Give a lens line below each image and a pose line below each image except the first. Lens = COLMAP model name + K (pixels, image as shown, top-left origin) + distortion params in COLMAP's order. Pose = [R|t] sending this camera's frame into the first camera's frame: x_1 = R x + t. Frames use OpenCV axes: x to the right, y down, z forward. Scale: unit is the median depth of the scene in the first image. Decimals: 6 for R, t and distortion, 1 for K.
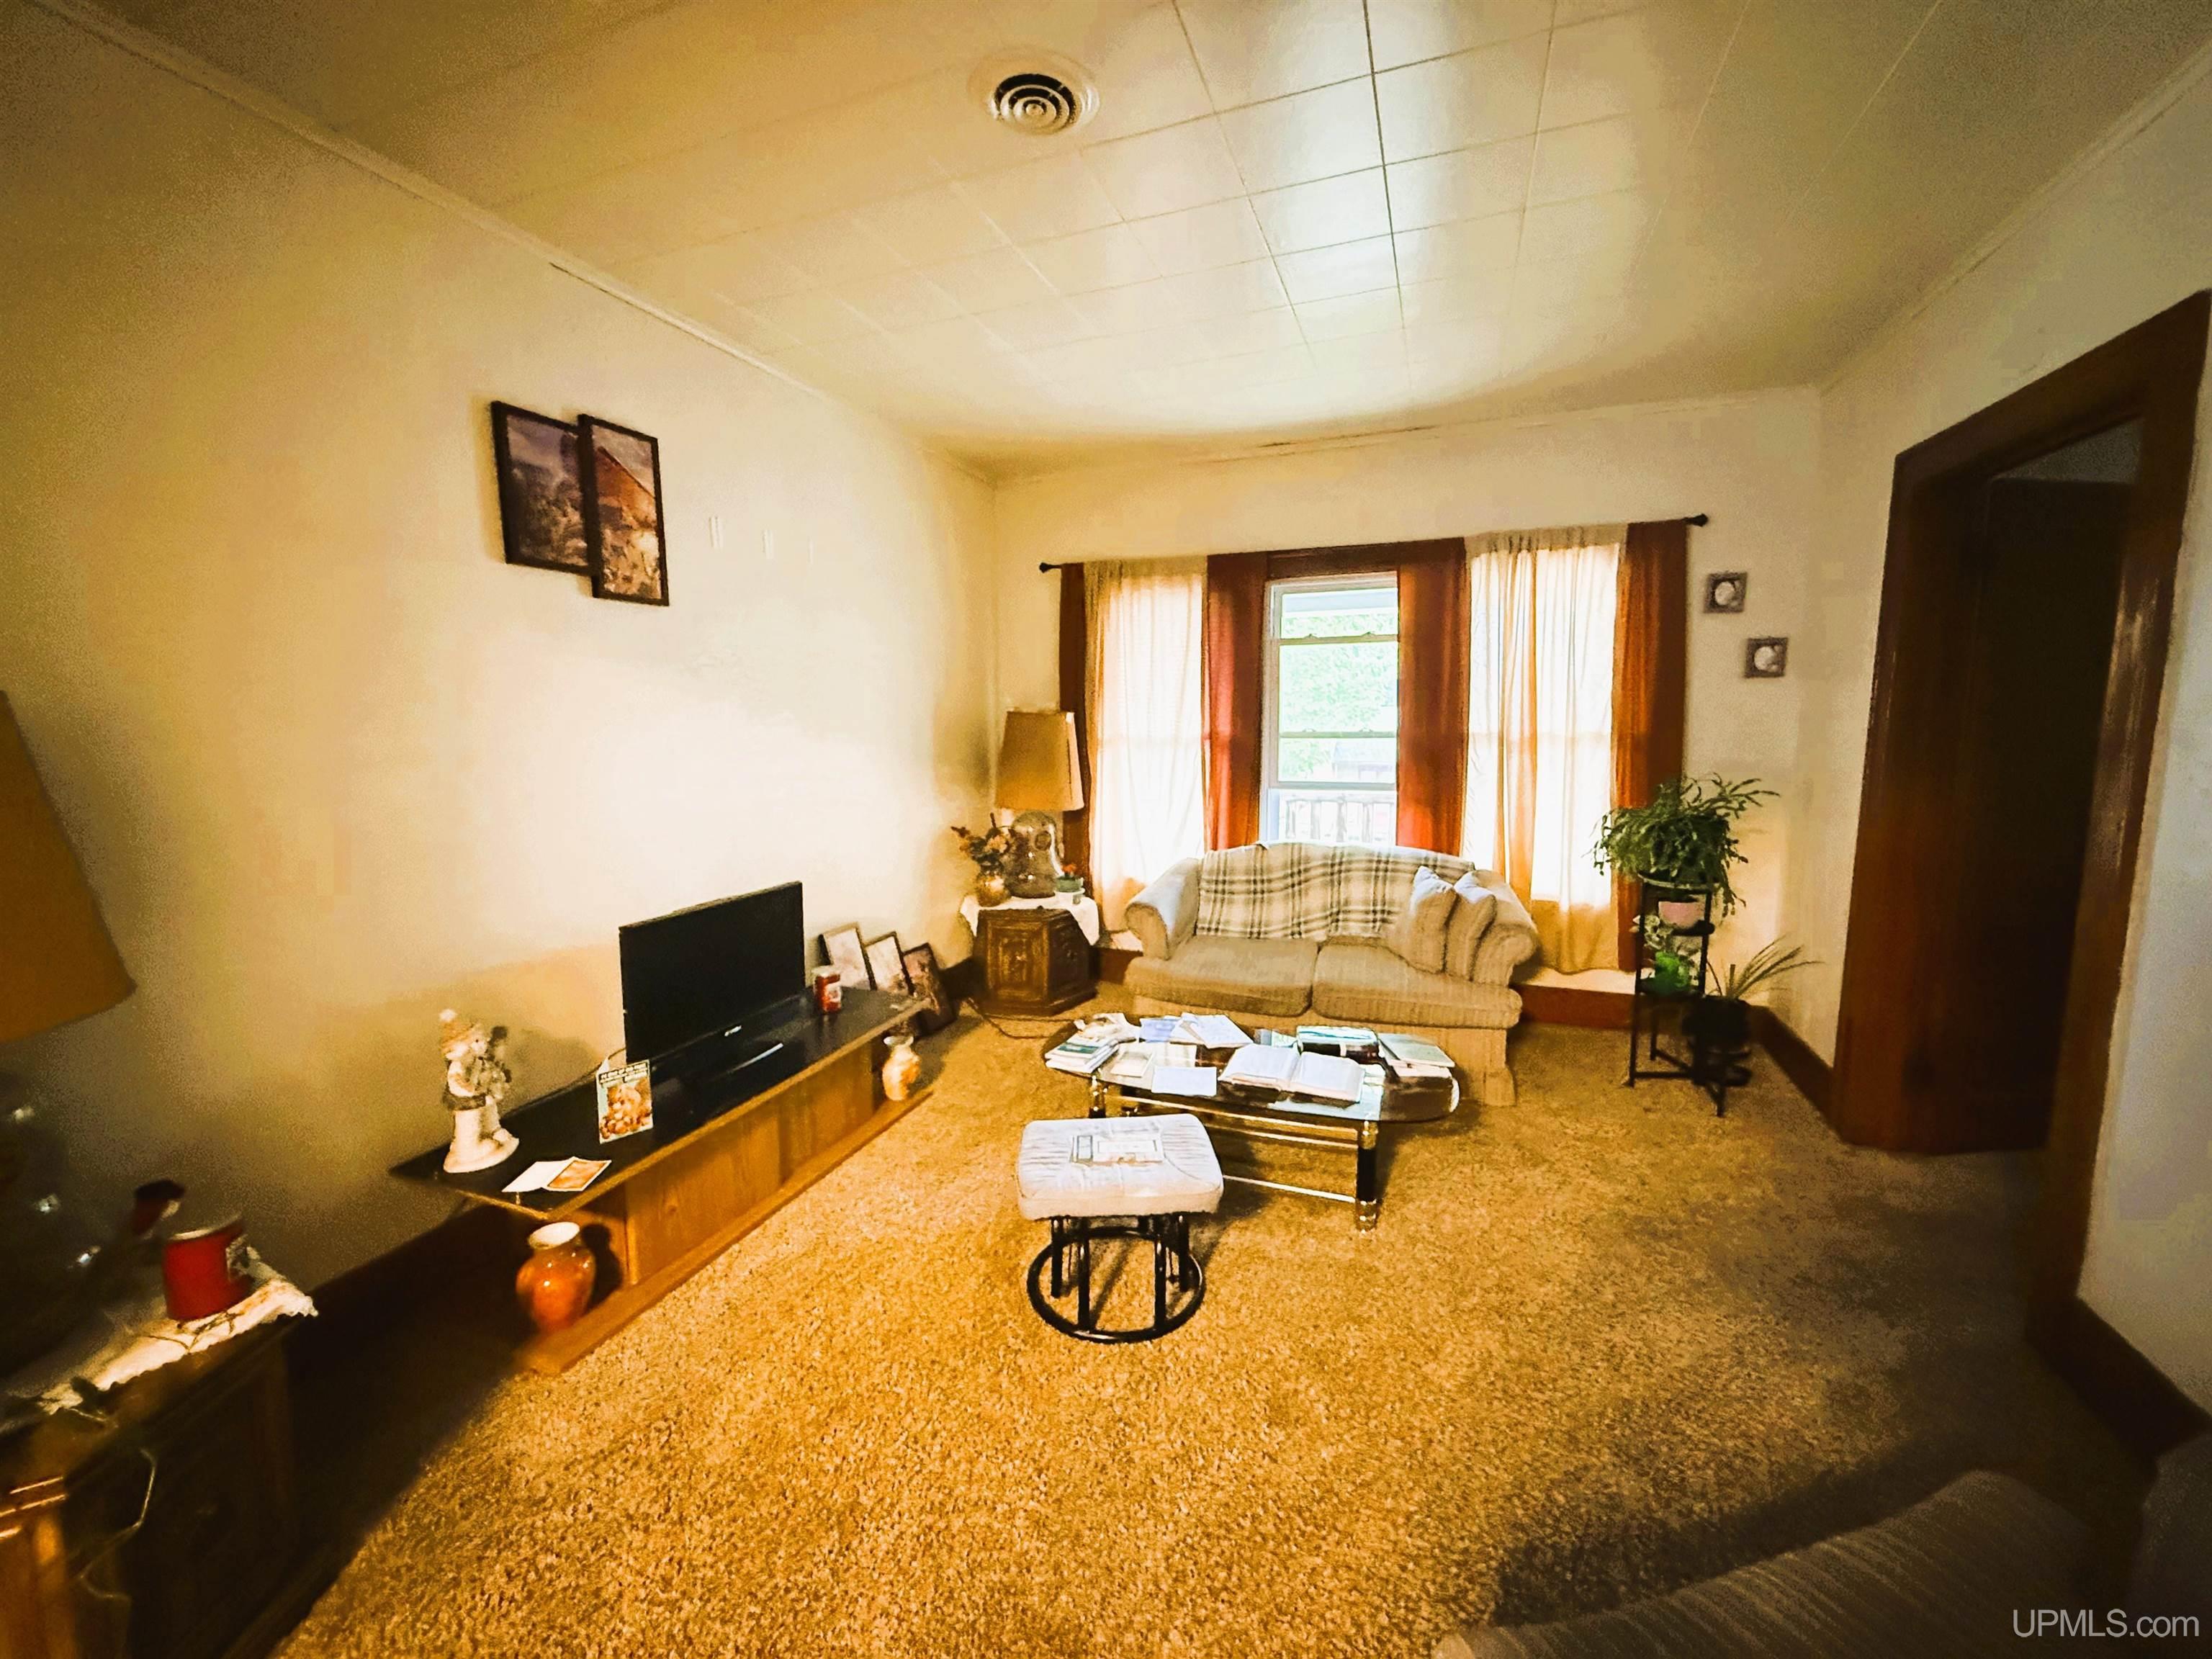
lens RADIAL K [[877.3, 0, 1110.4], [0, 877.3, 830.2], [0, 0, 1]] dist [-0.002031, -0.000725]
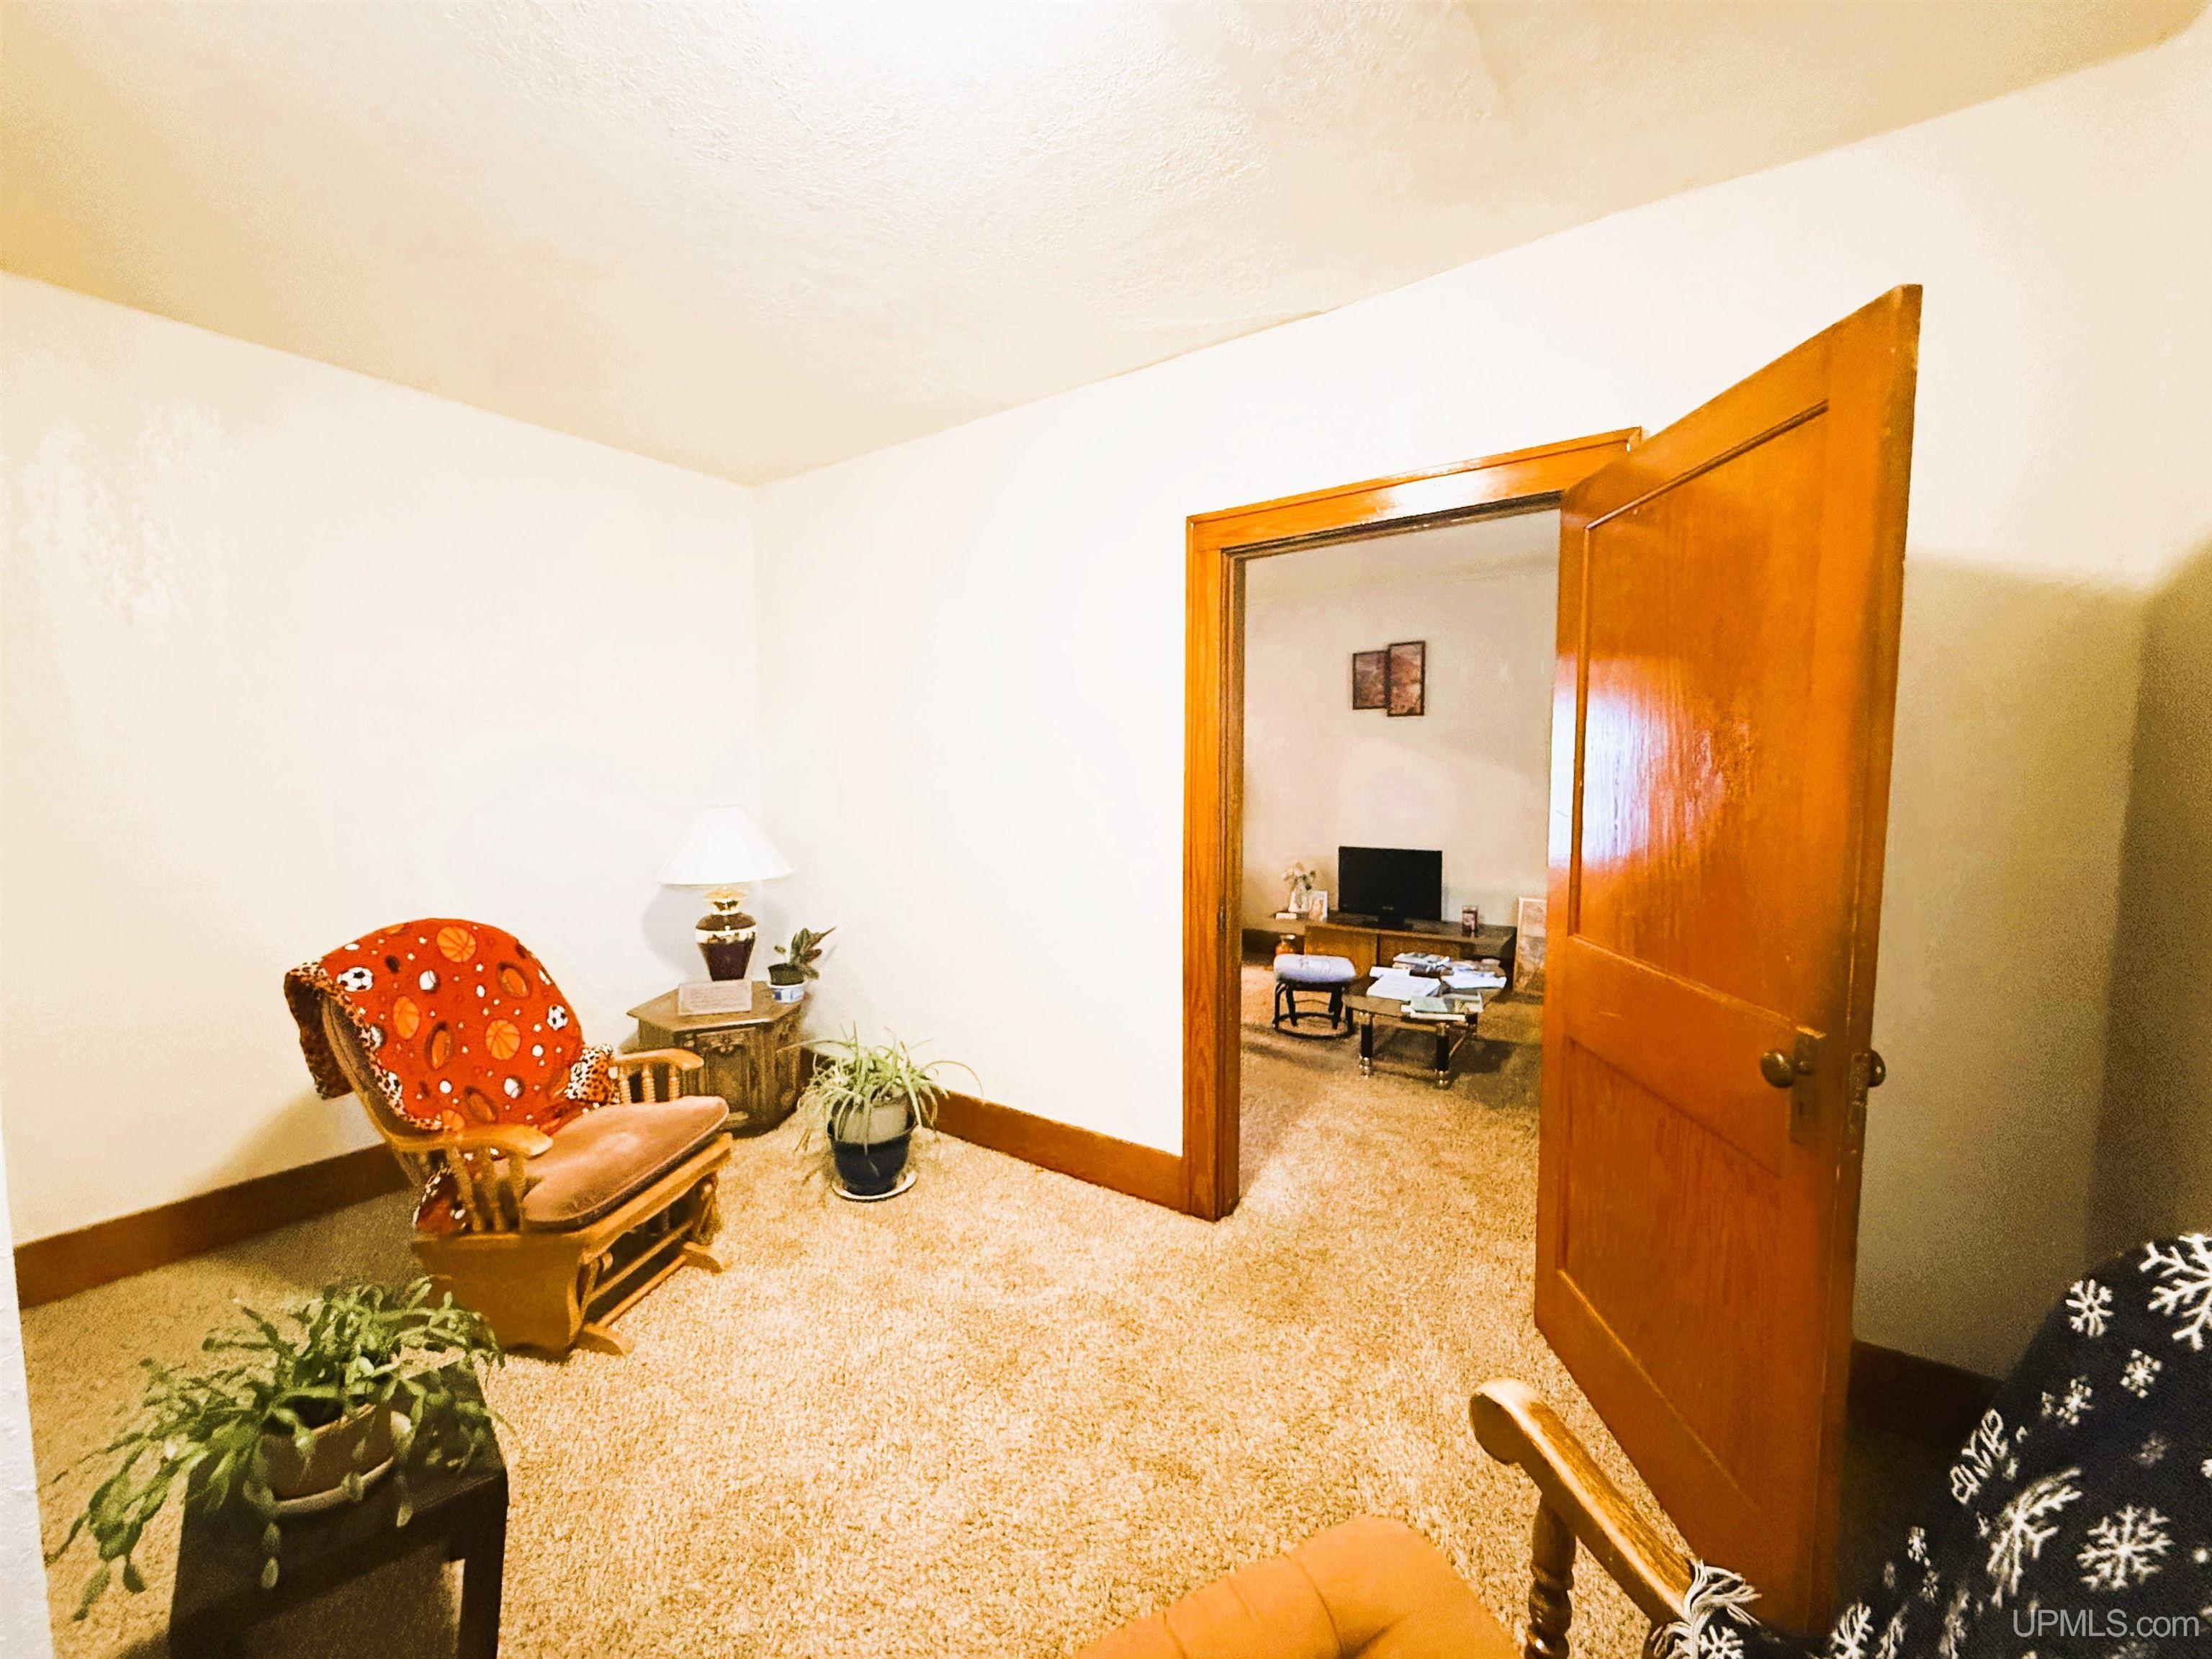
lens RADIAL K [[877.3, 0, 1107.1], [0, 877.3, 808.4], [0, 0, 1]] dist [-0.002031, -0.000725]
pose [[-0.239452, 0.046352, -0.969801, 1.853794], [-0.125159, 0.989052, 0.078175, -0.102064], [0.962807, 0.140099, -0.231029, 0.802919]]
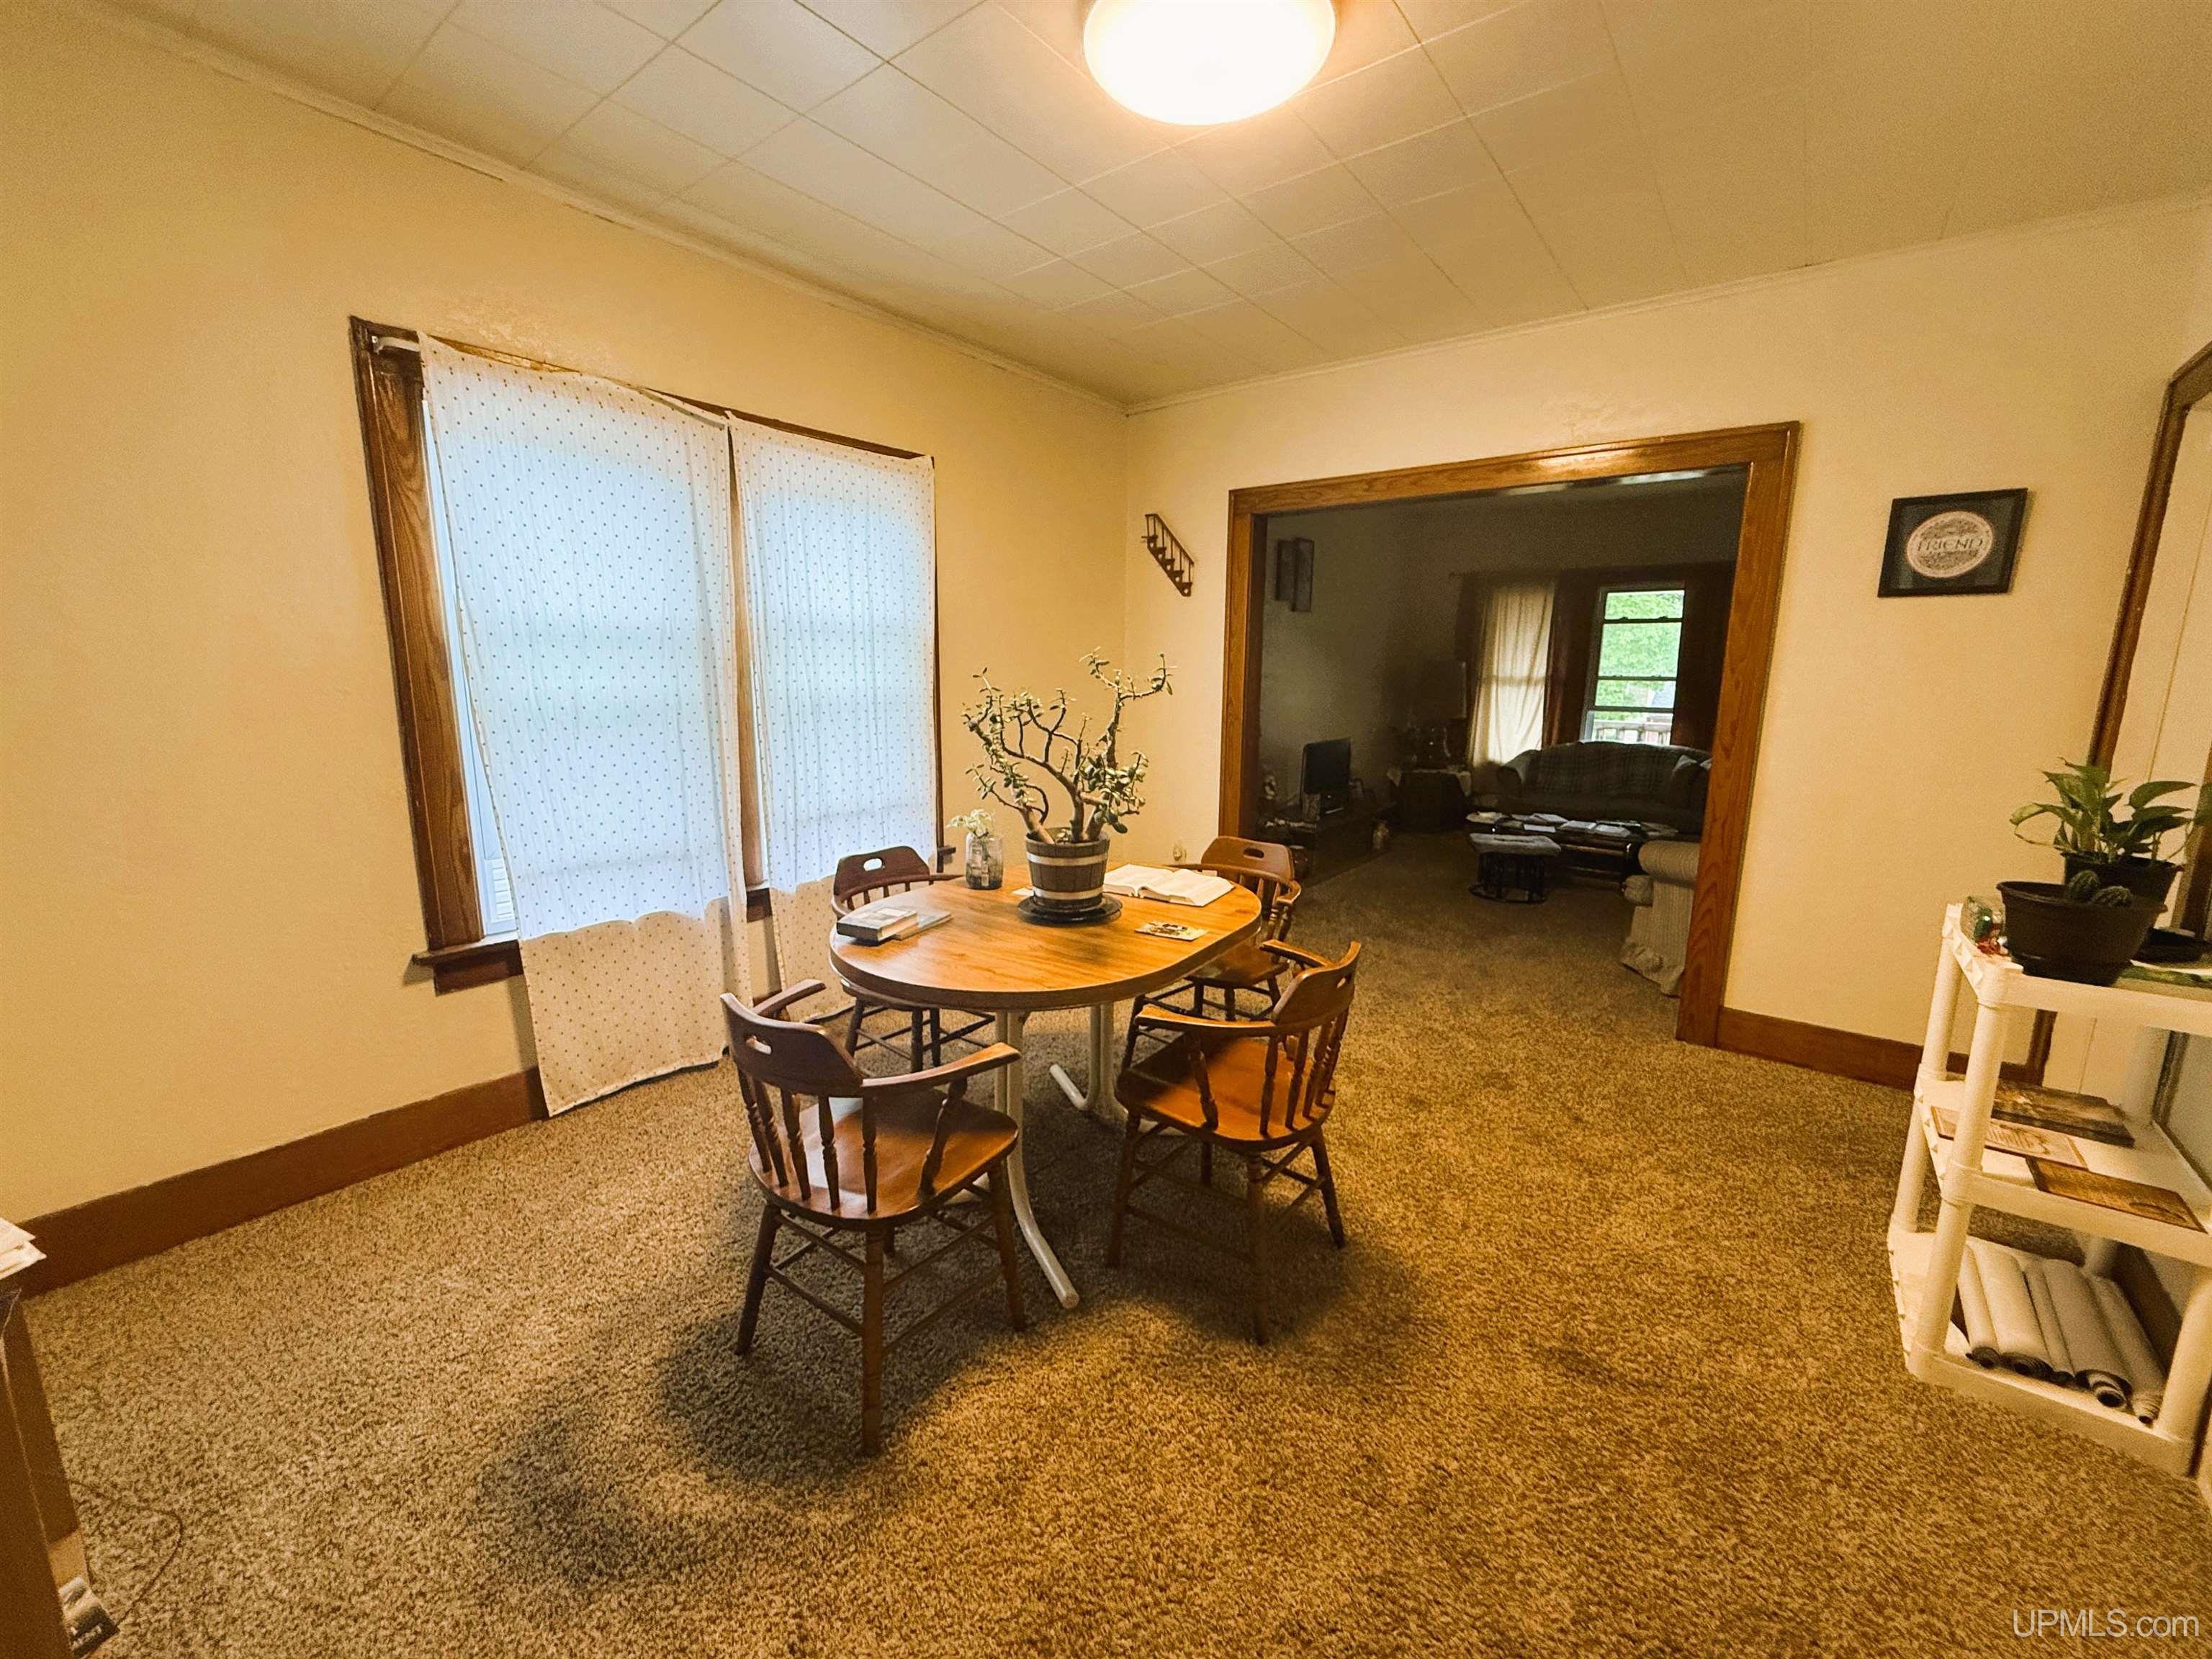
lens RADIAL K [[877.3, 0, 1112.5], [0, 877.3, 825.3], [0, 0, 1]] dist [-0.002031, -0.000725]
pose [[0.954601, 0.071855, -0.289091, -0.302043], [-0.056066, 0.996466, 0.062544, 0.191286], [0.292563, -0.043497, 0.955256, -1.416531]]
